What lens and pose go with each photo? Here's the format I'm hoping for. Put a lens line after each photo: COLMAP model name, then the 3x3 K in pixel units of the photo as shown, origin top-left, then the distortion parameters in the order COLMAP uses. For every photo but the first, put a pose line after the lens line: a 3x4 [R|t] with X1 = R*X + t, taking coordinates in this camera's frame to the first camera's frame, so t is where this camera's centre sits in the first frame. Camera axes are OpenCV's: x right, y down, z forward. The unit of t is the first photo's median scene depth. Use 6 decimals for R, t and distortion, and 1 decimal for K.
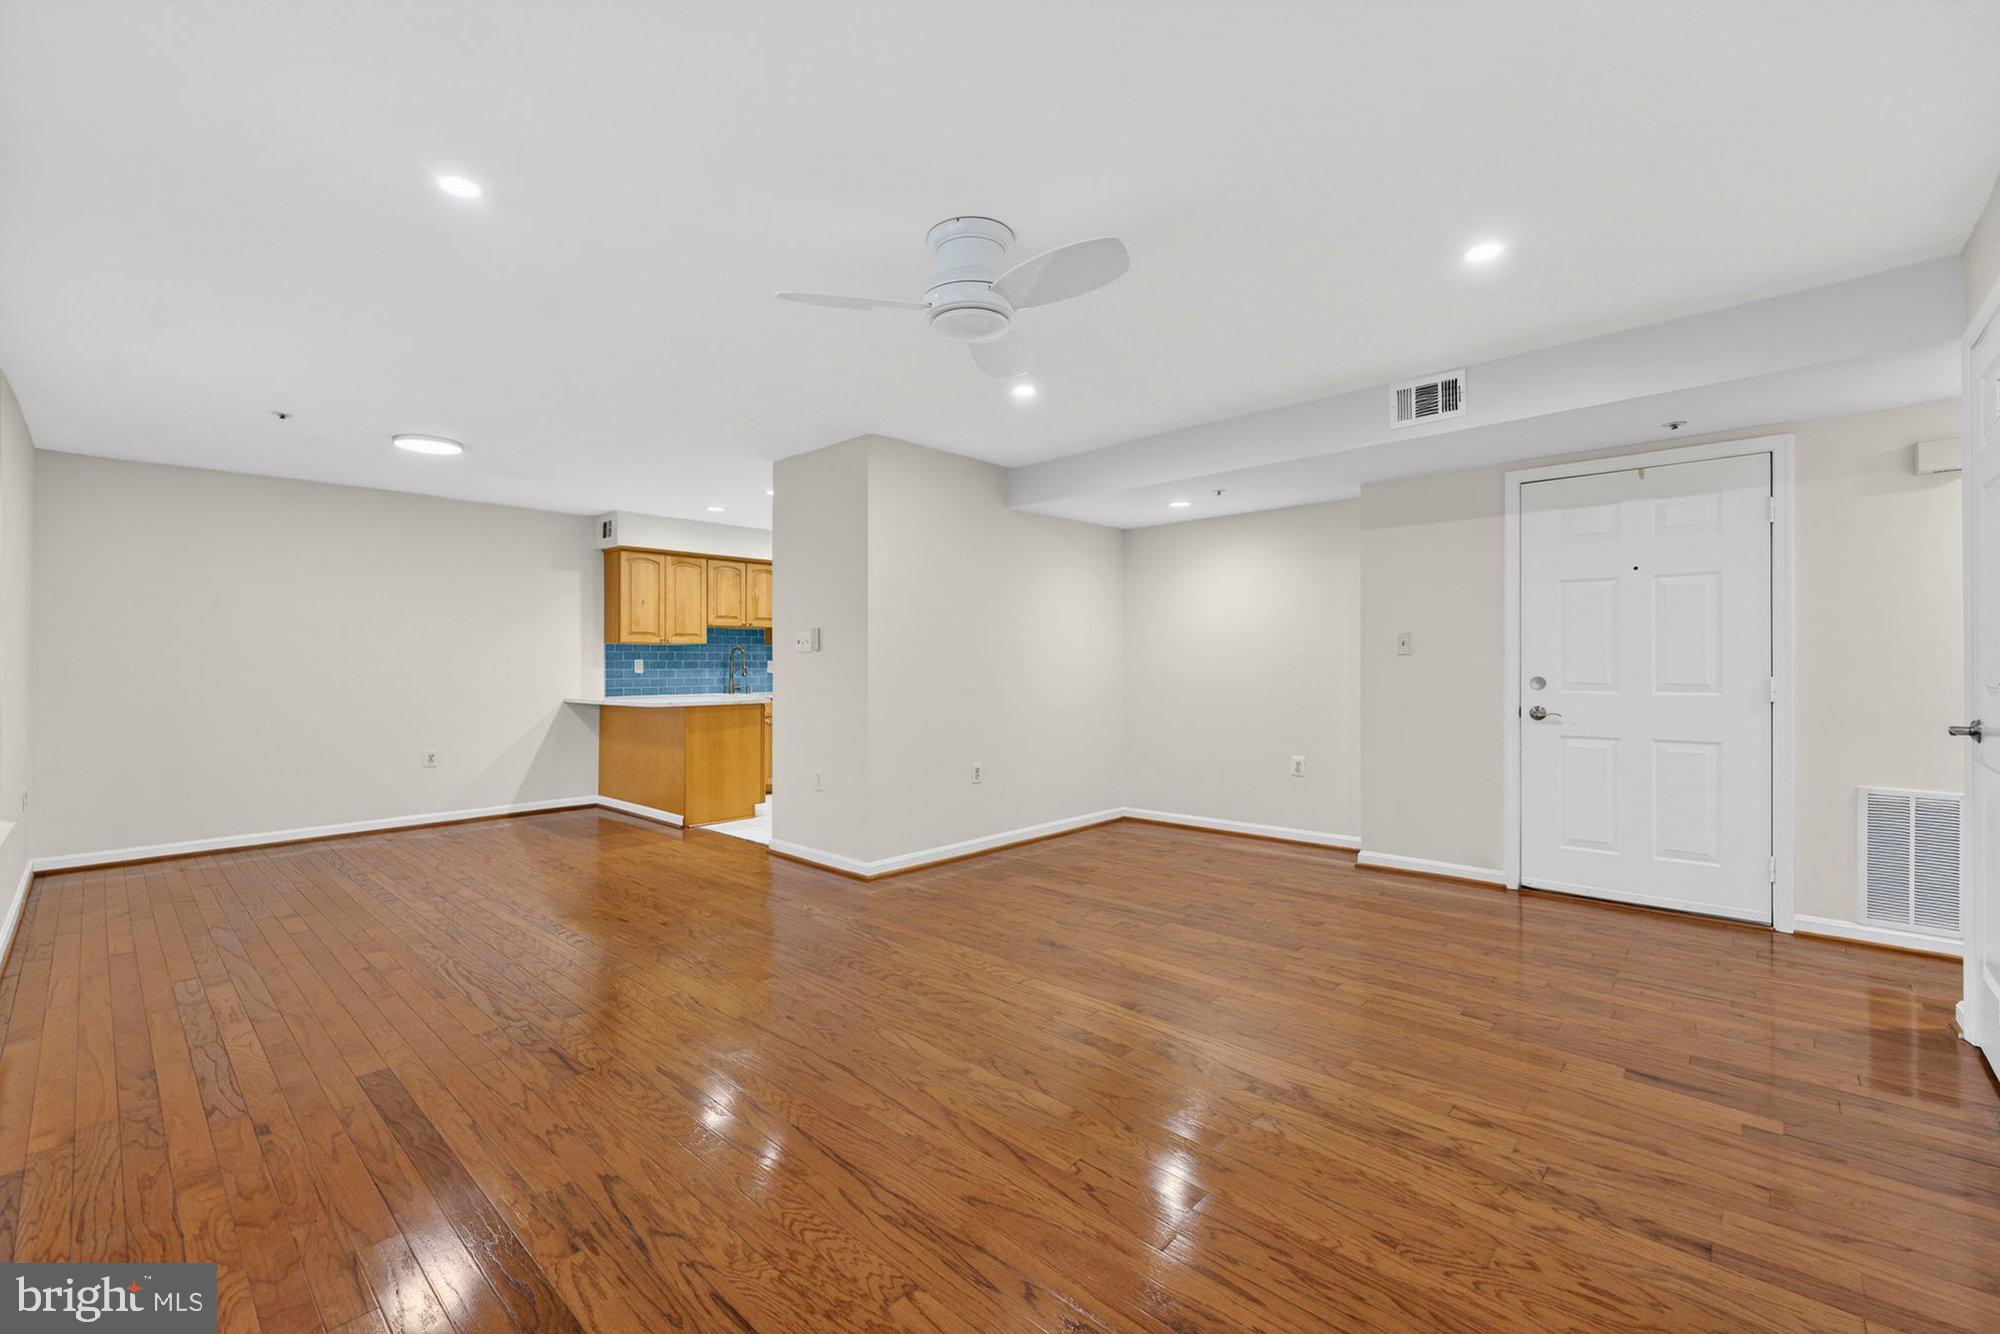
lens RADIAL K [[864.6, 0, 1003.7], [0, 864.6, 672.3], [0, 0, 1]] dist [-0.002992, 0.001417]
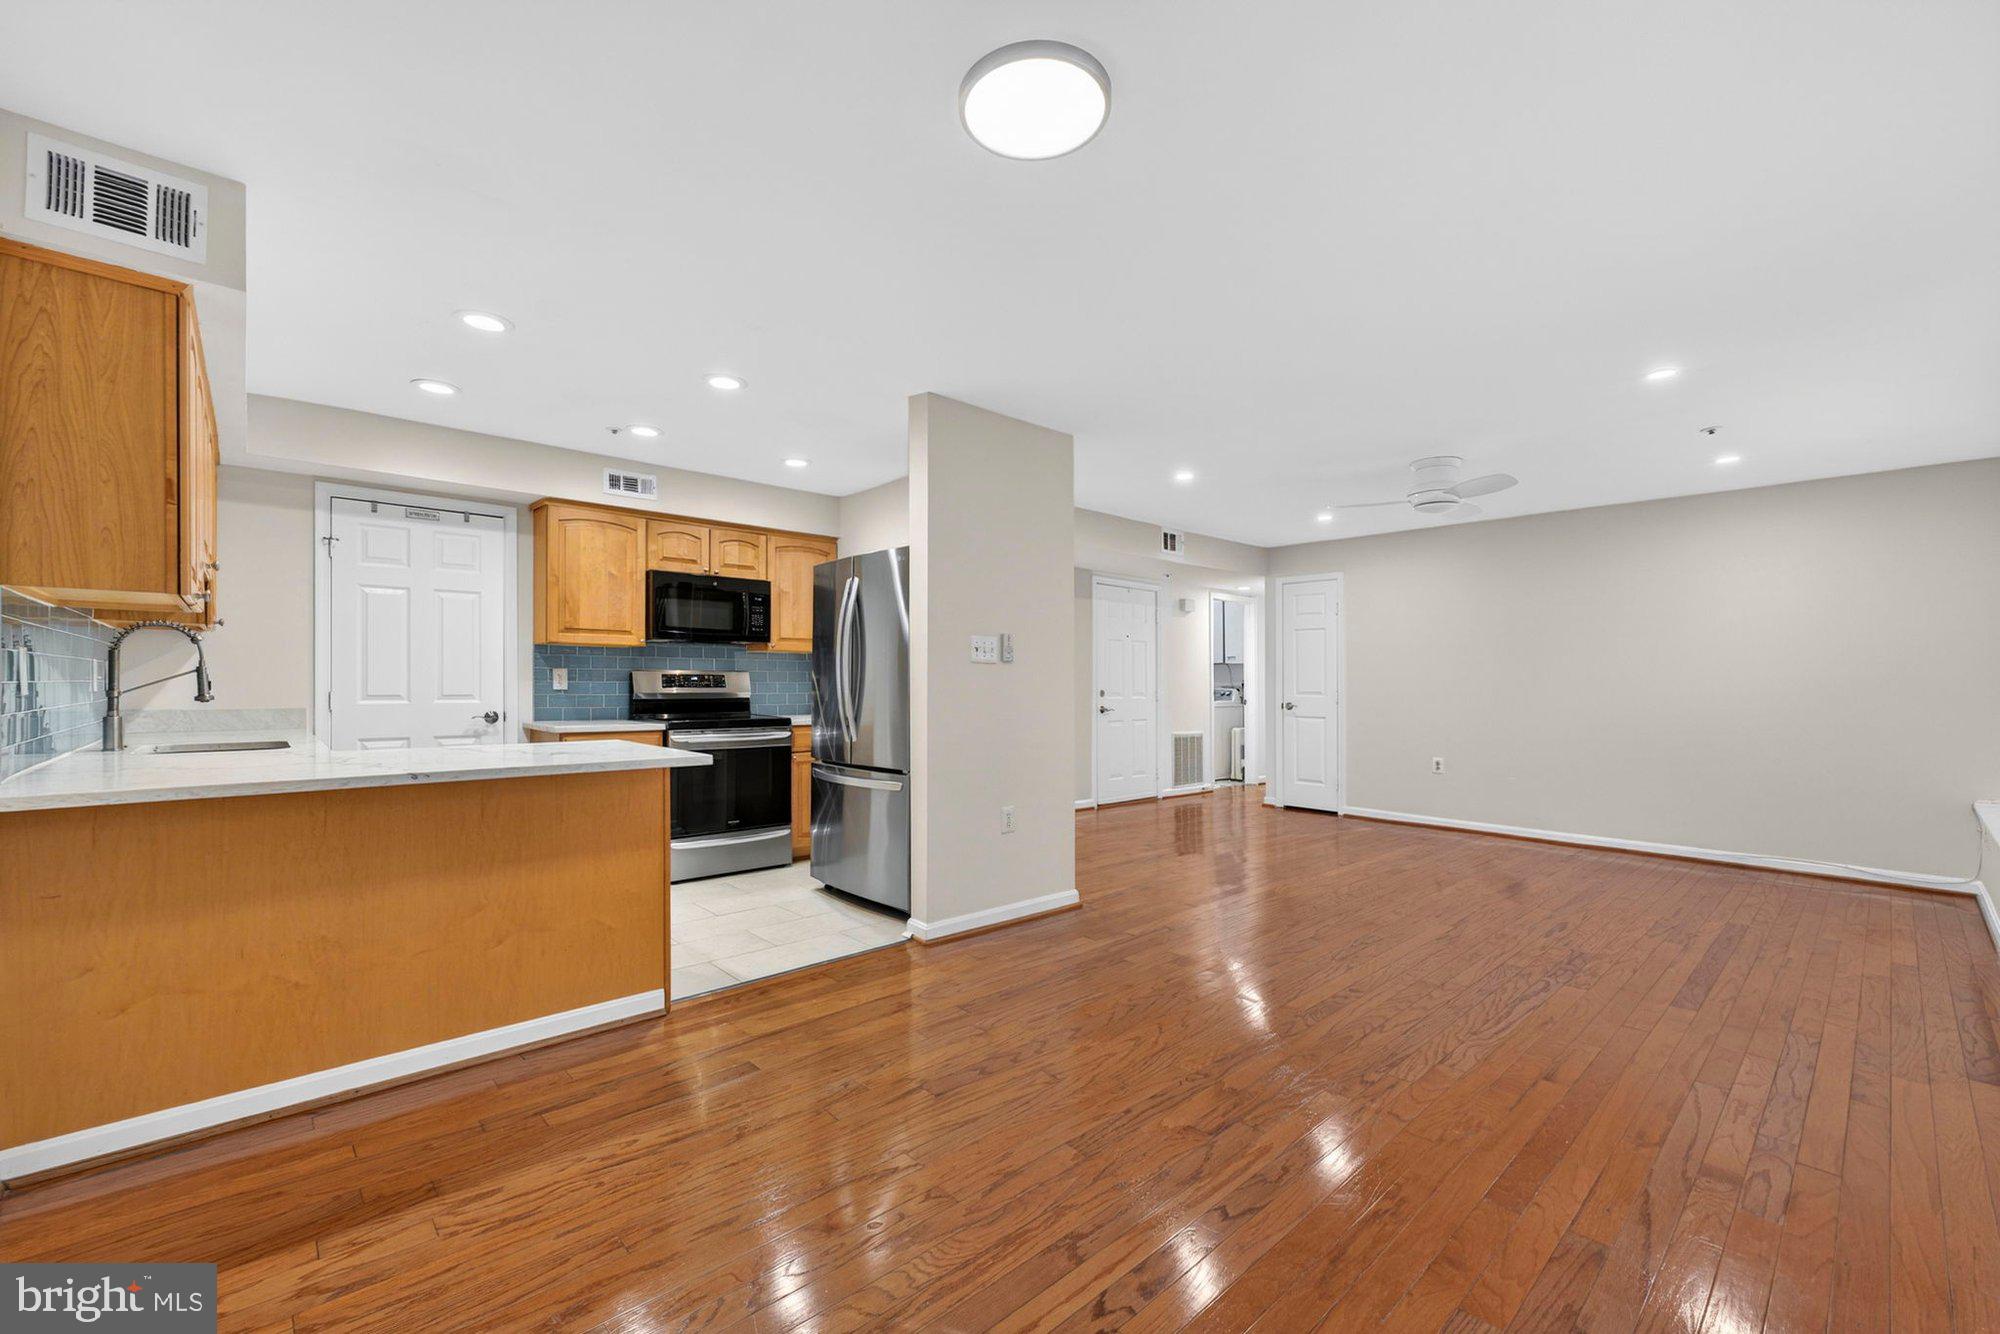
lens RADIAL K [[817.6, 0, 988.2], [0, 817.6, 696.5], [0, 0, 1]] dist [-0.003471, 0.001131]
pose [[0.078599, -0.013911, 0.996809, -0.696963], [-0.002346, 0.999897, 0.014139, -0.002863], [-0.996904, -0.003450, 0.078558, 0.671296]]
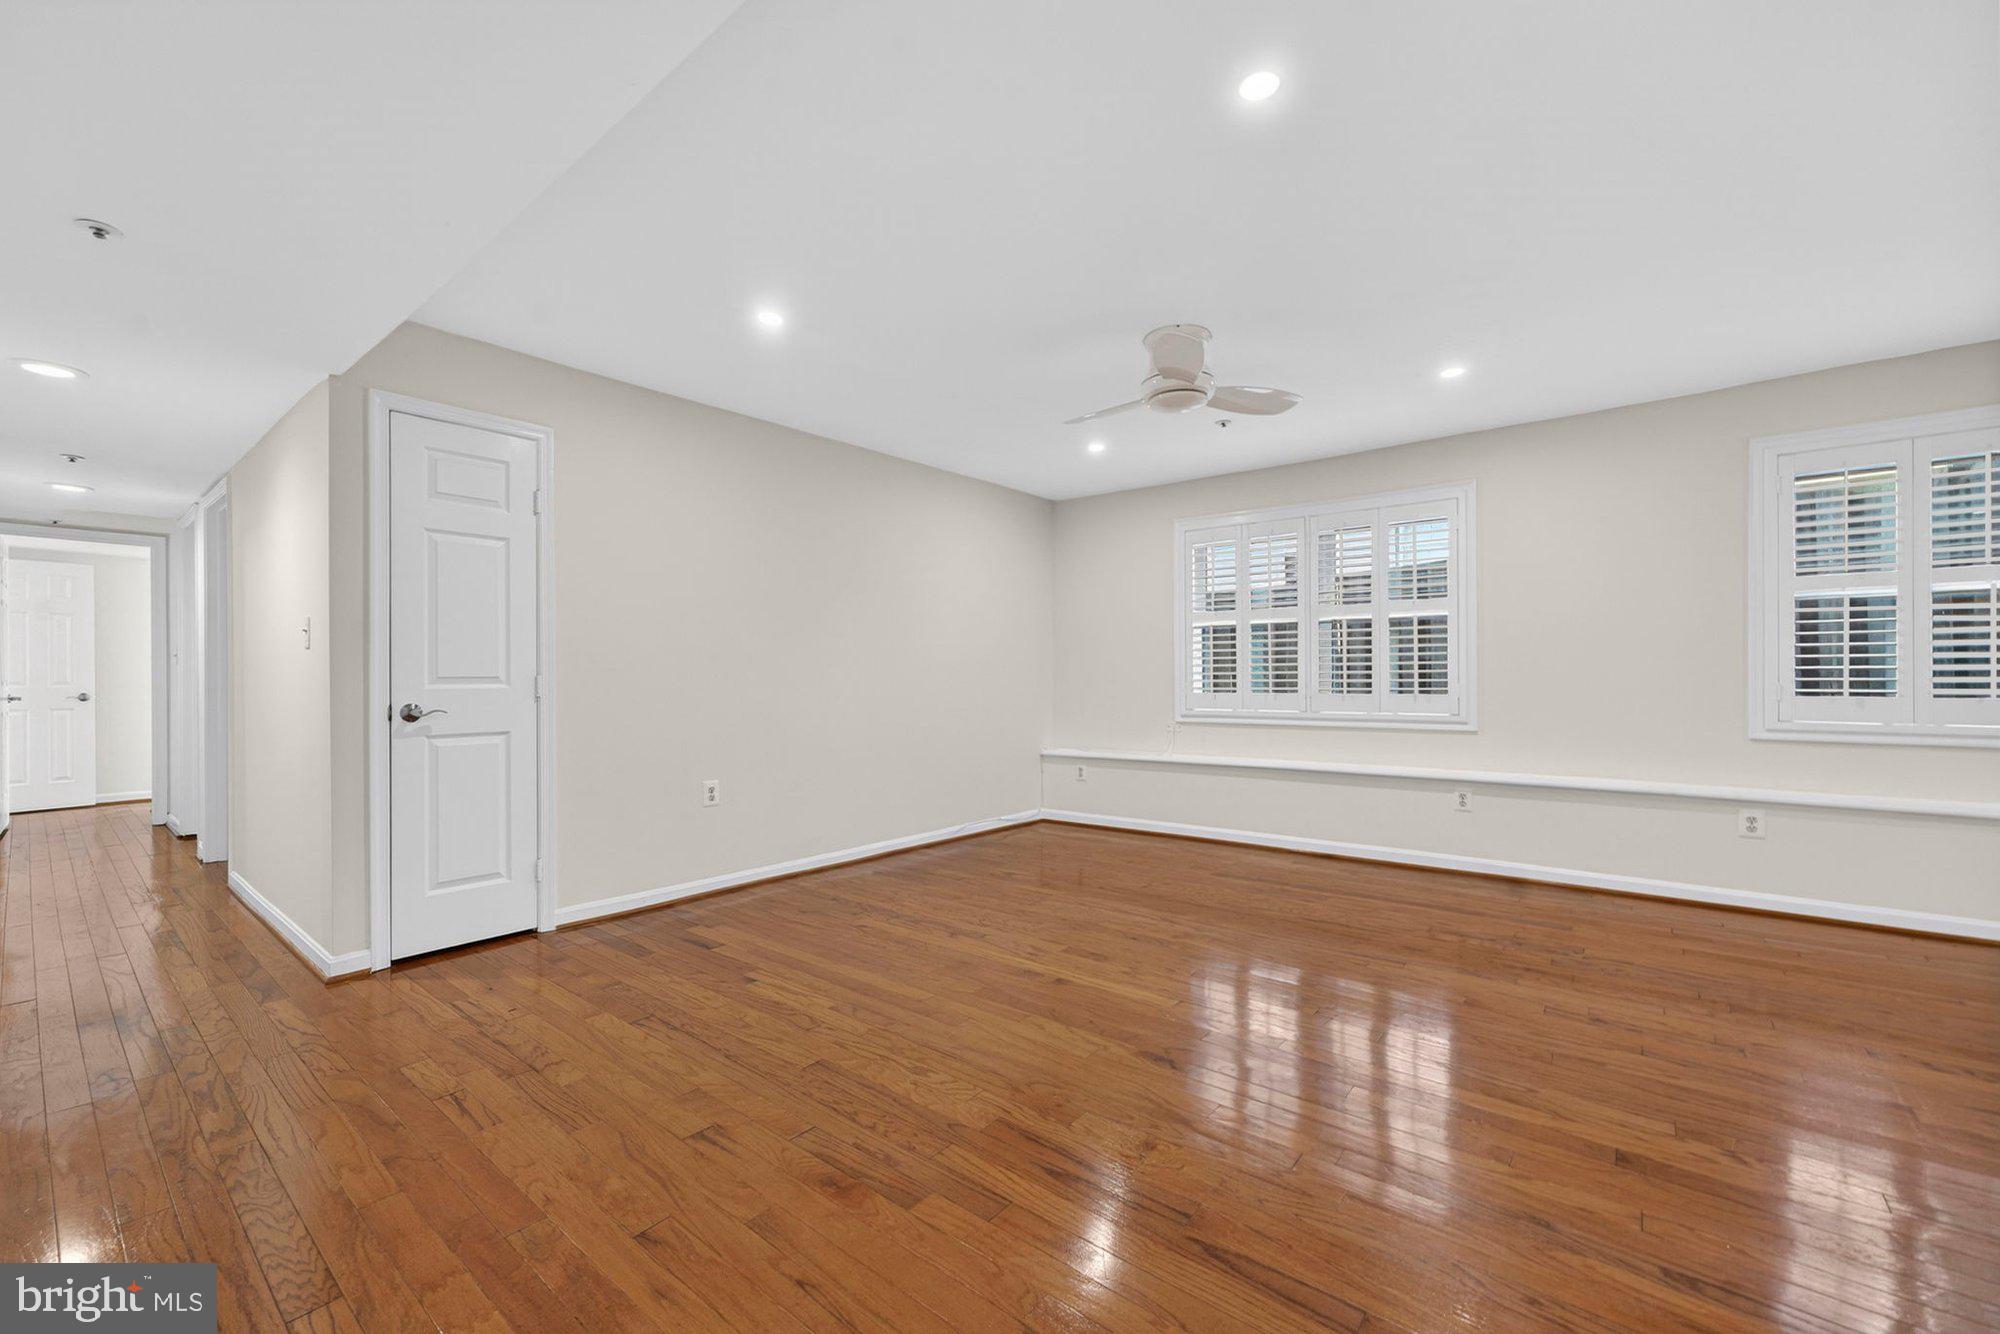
lens RADIAL K [[817.6, 0, 993.5], [0, 817.6, 675.7], [0, 0, 1]] dist [-0.003471, 0.001131]
pose [[-0.998440, 0.009675, -0.054987, 0.114369], [0.009431, 0.999945, 0.004684, 0.005497], [0.055030, 0.004158, -0.998476, 0.813626]]
